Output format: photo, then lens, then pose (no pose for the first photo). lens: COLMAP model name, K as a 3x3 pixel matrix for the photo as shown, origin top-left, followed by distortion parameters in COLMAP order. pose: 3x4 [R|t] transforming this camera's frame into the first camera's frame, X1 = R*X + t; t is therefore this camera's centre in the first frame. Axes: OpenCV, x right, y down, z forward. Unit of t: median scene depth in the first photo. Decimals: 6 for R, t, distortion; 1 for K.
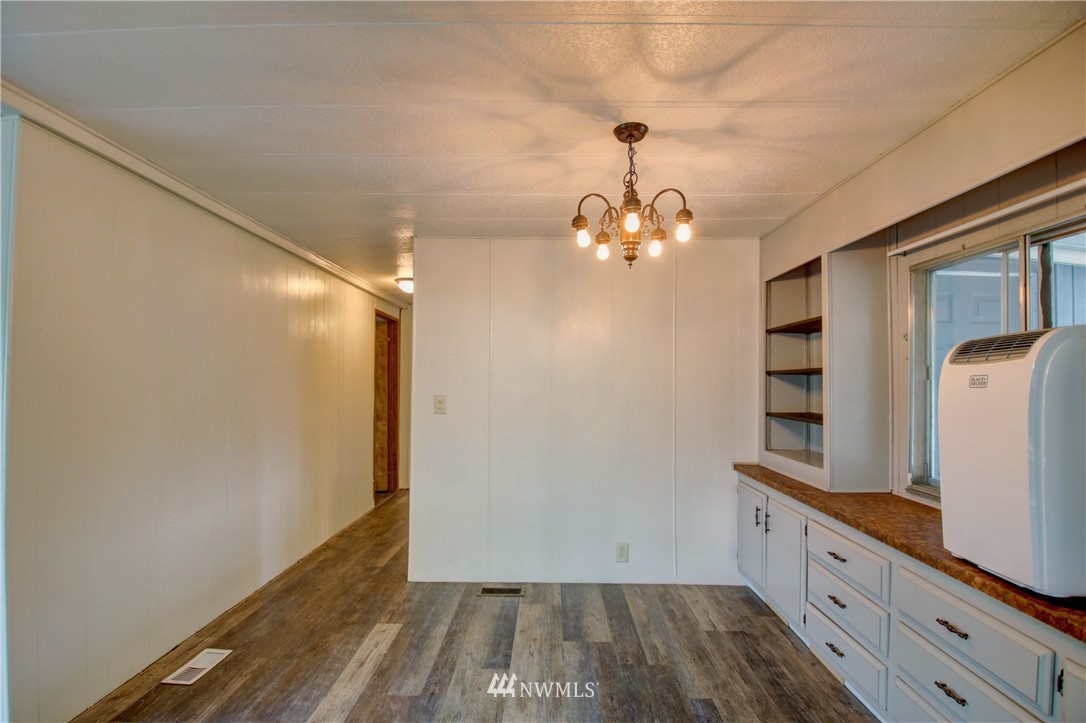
lens RADIAL K [[499.6, 0, 556.6], [0, 499.6, 376.8], [0, 0, 1]] dist [0.000994, -0.018919]
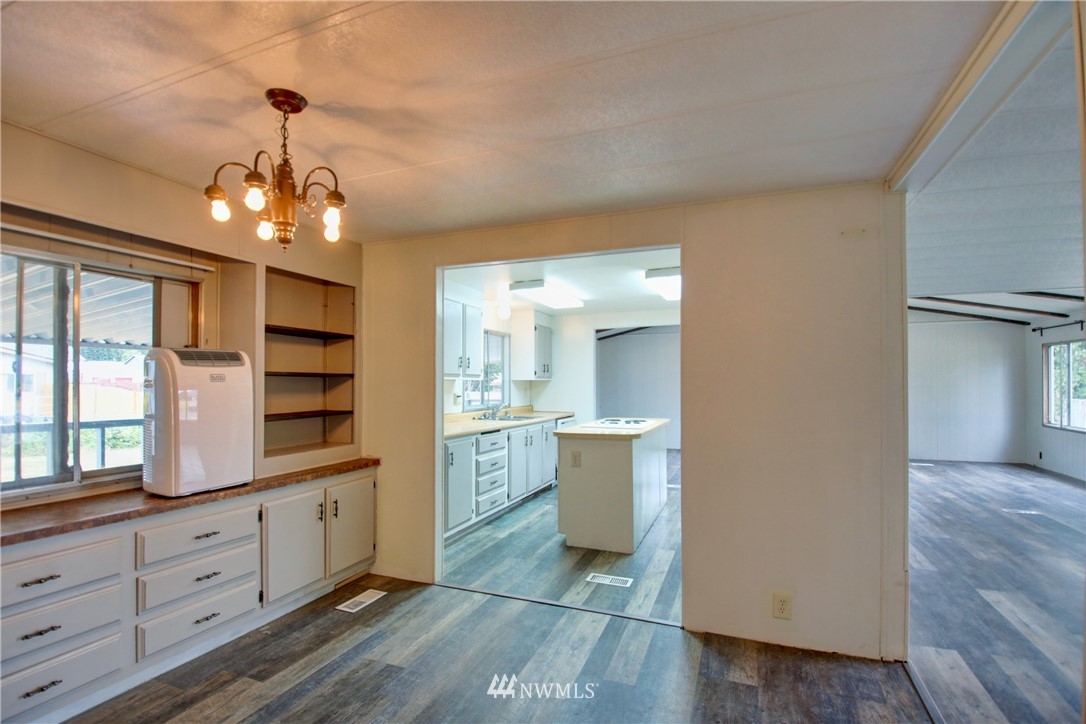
lens RADIAL K [[511.1, 0, 542.5], [0, 511.1, 375.3], [0, 0, 1]] dist [-0.030756, -0.000483]
pose [[-0.925106, -0.006630, 0.379650, -0.469536], [-0.014288, 0.999747, -0.017357, 0.008256], [-0.379439, -0.021481, -0.924967, 1.242086]]
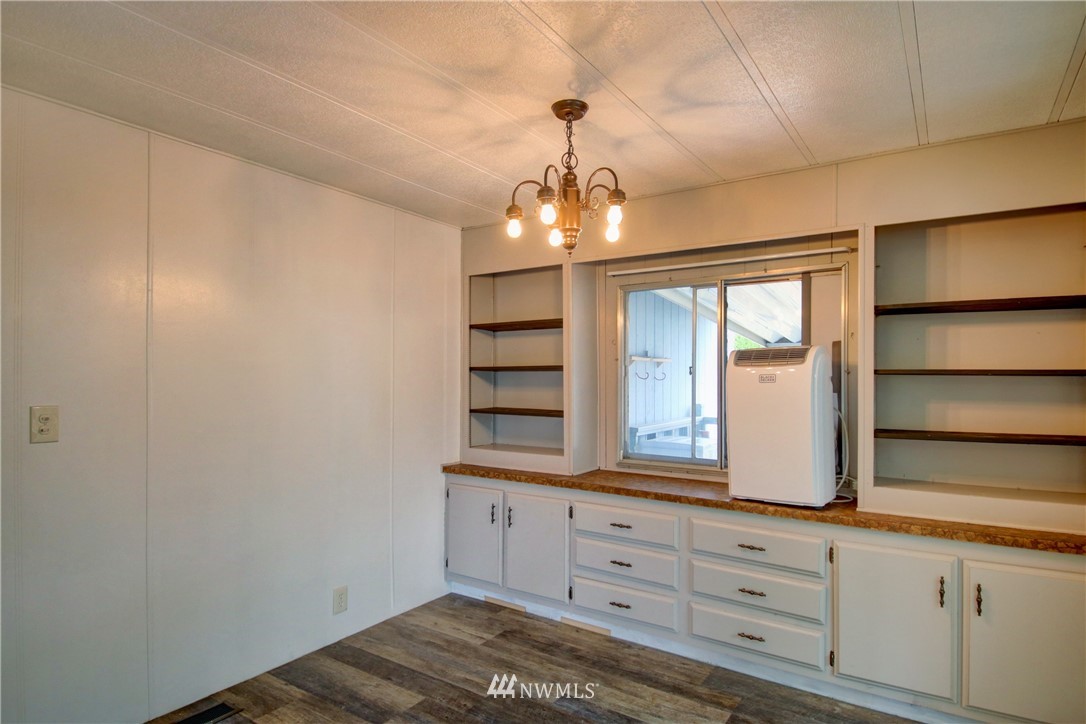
lens RADIAL K [[574.9, 0, 542.5], [0, 574.9, 379.6], [0, 0, 1]] dist [0.032945, -0.041960]
pose [[0.567944, -0.005903, 0.823046, -0.572047], [-0.007904, 0.999889, 0.012625, -0.002822], [-0.823029, -0.013676, 0.567835, 0.322155]]
